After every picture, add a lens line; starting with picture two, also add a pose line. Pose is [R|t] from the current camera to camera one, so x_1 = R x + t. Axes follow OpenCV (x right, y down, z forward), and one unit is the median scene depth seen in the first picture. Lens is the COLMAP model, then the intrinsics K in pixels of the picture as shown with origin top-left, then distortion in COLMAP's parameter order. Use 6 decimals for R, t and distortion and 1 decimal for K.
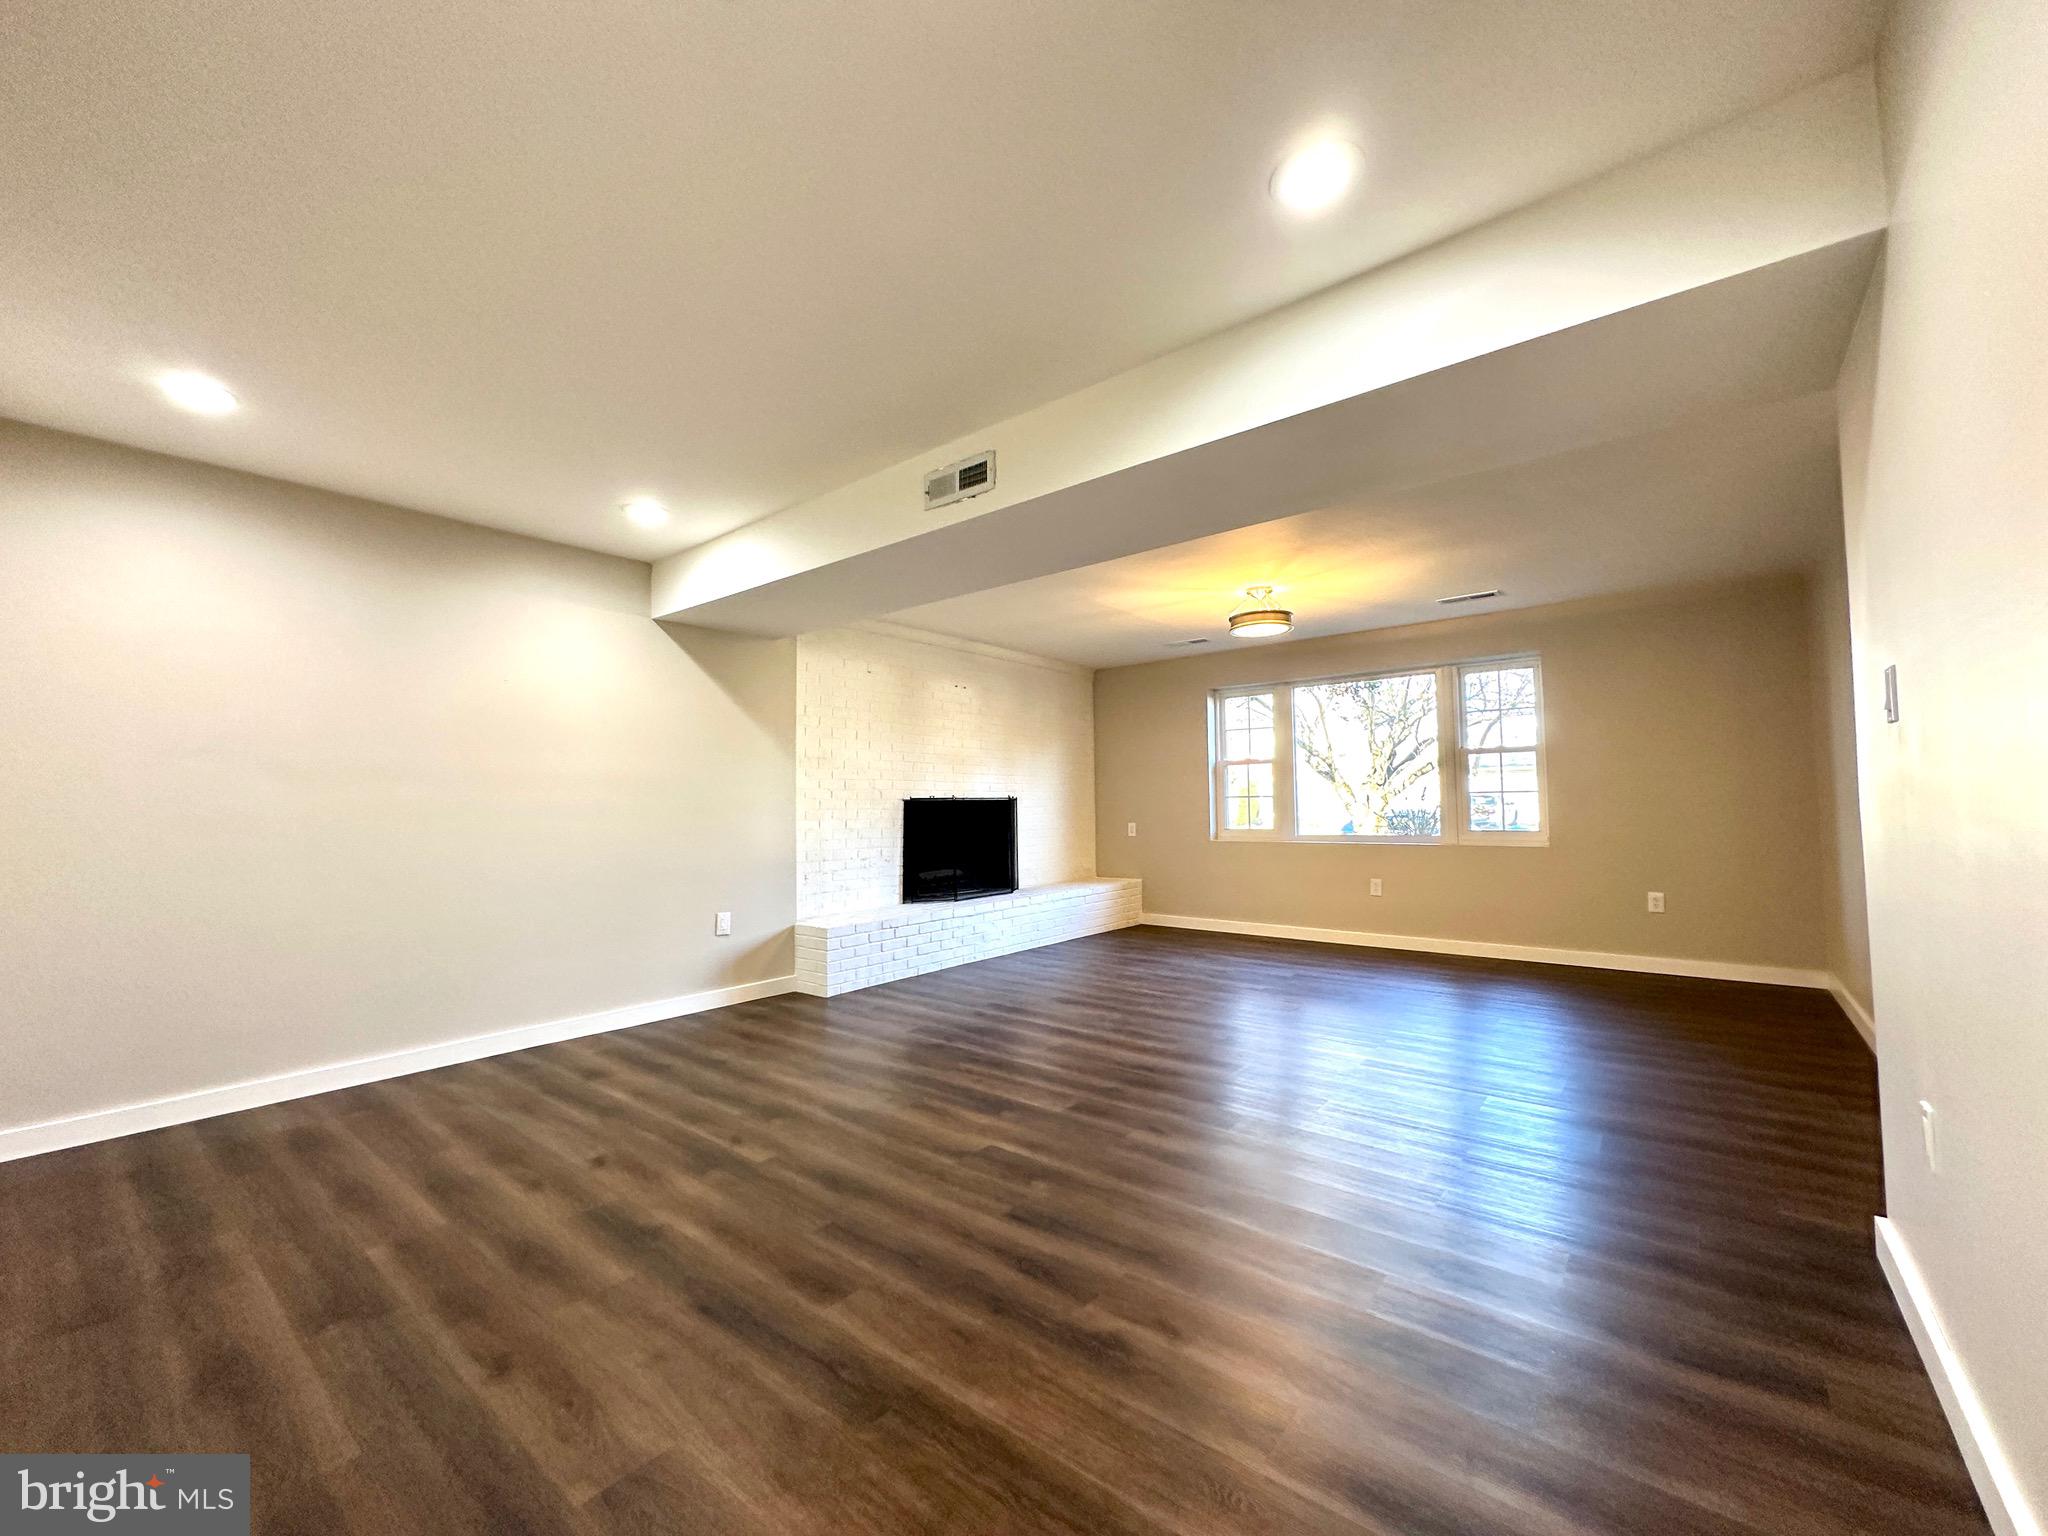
lens RADIAL K [[814.9, 0, 1026.4], [0, 814.9, 764.0], [0, 0, 1]] dist [-0.000753, 0.000348]
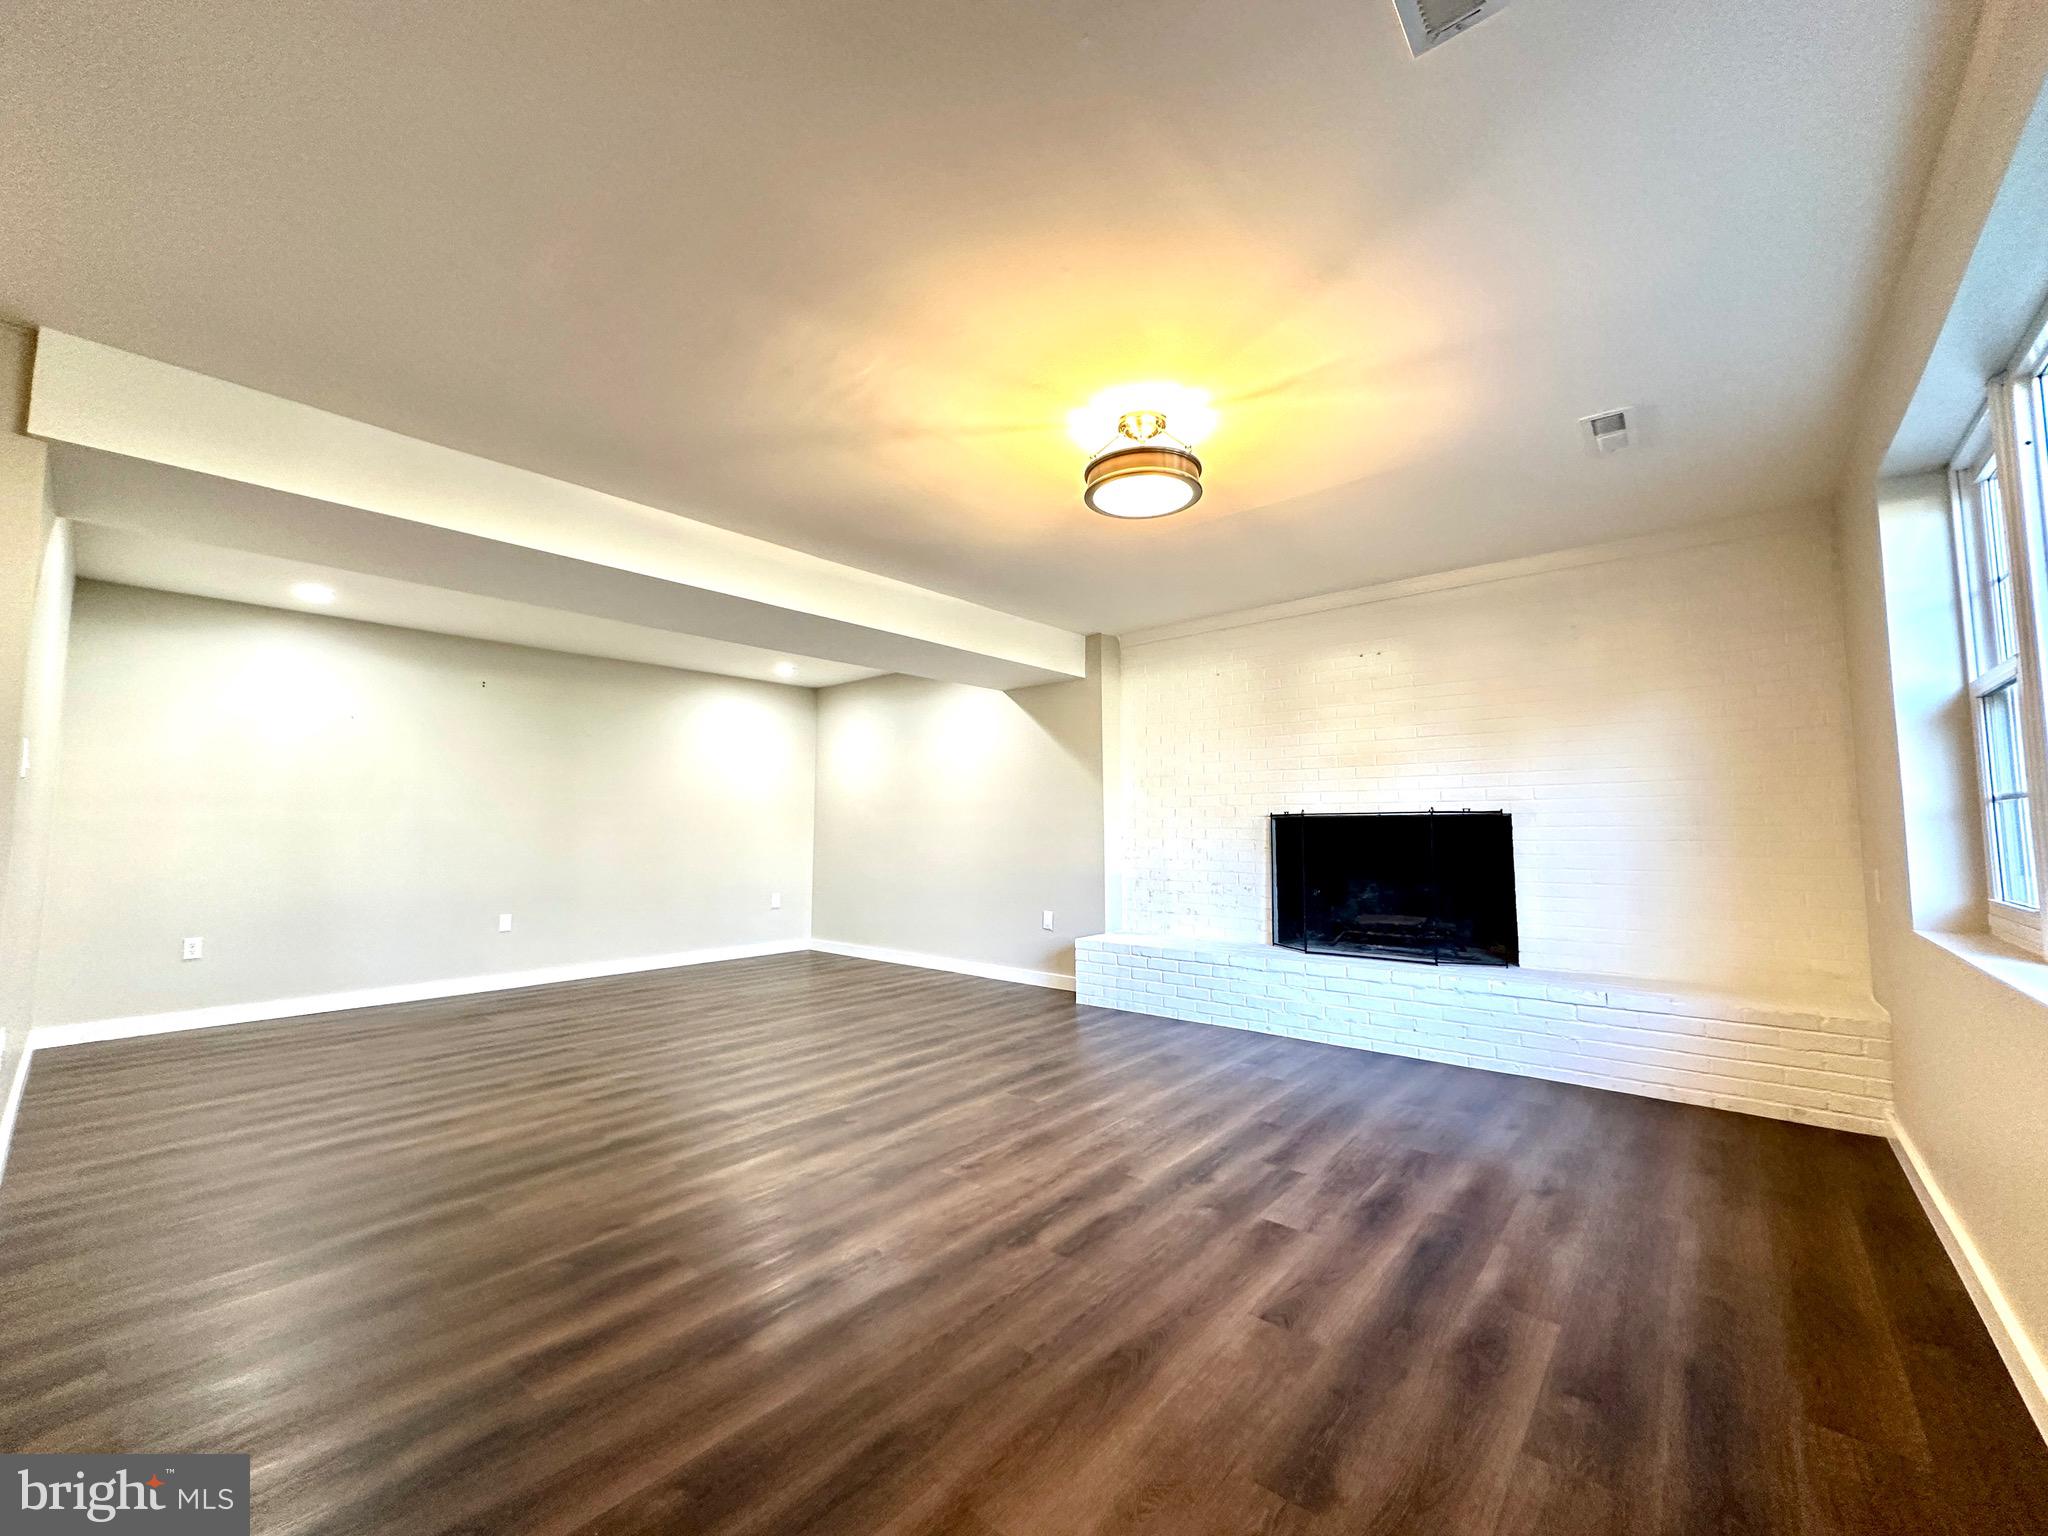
lens RADIAL K [[814.9, 0, 1025.4], [0, 814.9, 769.2], [0, 0, 1]] dist [-0.000753, 0.000348]
pose [[-0.031568, -0.063834, -0.997461, 0.655793], [0.056957, 0.996222, -0.065558, 0.034839], [0.997877, -0.058882, -0.027813, 0.757458]]
